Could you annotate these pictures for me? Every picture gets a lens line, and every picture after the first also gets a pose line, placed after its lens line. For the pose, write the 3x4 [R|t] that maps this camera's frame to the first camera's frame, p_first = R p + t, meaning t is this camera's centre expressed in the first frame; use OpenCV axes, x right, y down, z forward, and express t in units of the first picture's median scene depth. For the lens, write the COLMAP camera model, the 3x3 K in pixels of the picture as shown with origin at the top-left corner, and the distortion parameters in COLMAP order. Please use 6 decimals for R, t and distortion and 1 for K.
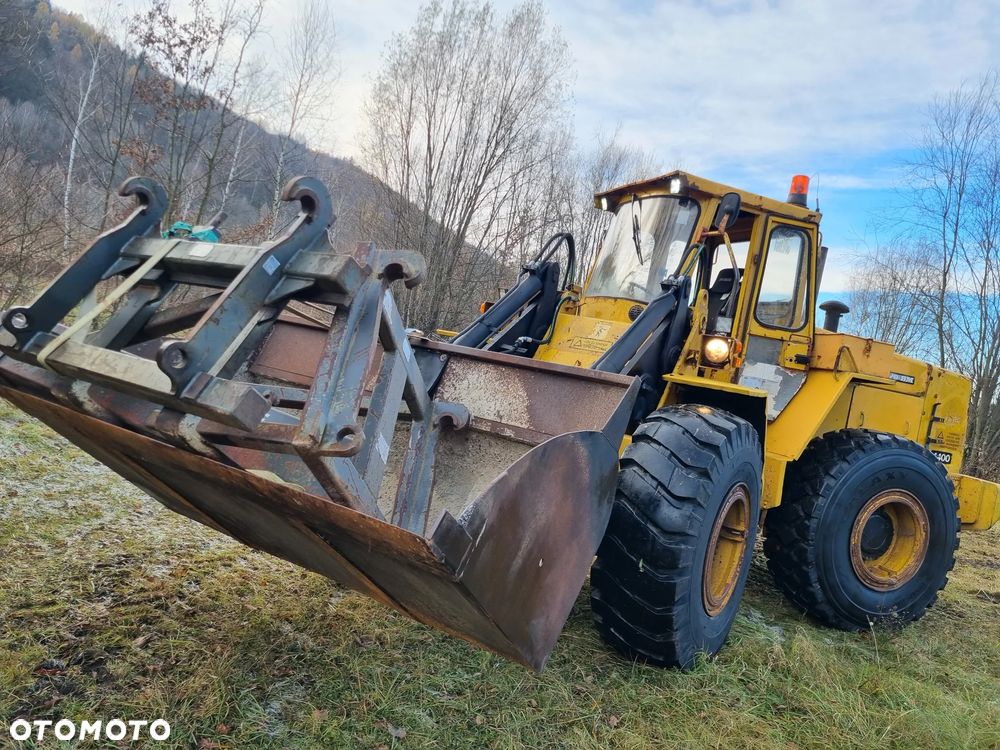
lens RADIAL K [[743.8, 0, 500.0], [0, 743.8, 375.0], [0, 0, 1]] dist [0.039014, -0.002466]
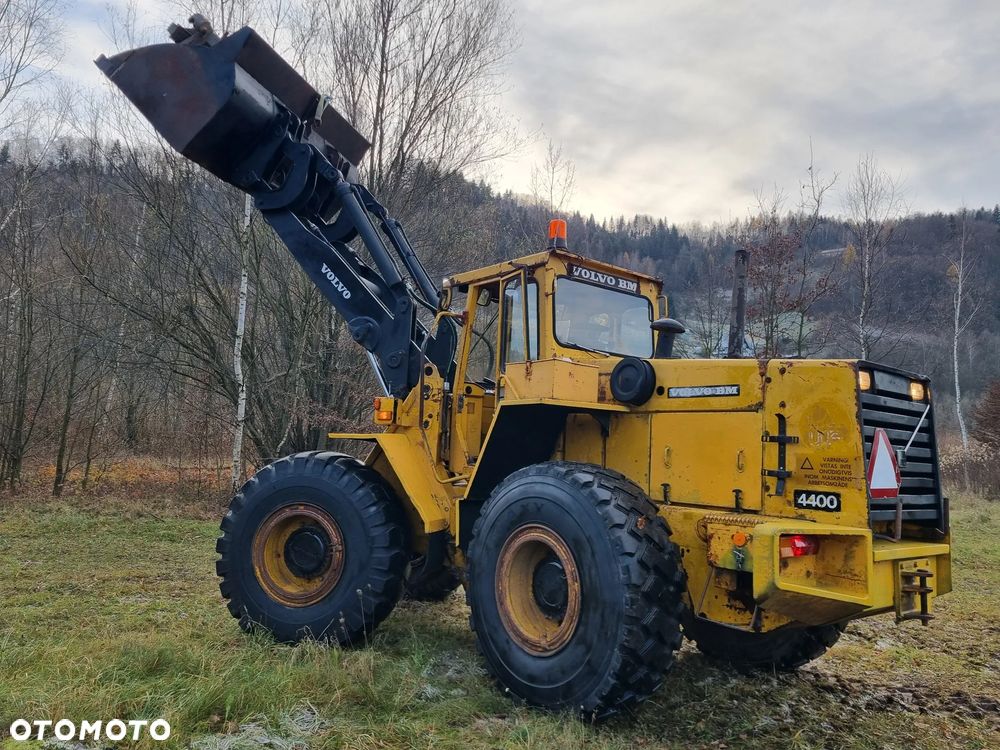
lens RADIAL K [[743.8, 0, 500.0], [0, 743.8, 375.0], [0, 0, 1]] dist [0.039014, -0.002466]
pose [[0.337494, -0.263358, -0.903737, 1.087533], [-0.015327, 0.958402, -0.285011, 0.191009], [0.941203, 0.110041, 0.319418, 0.567443]]
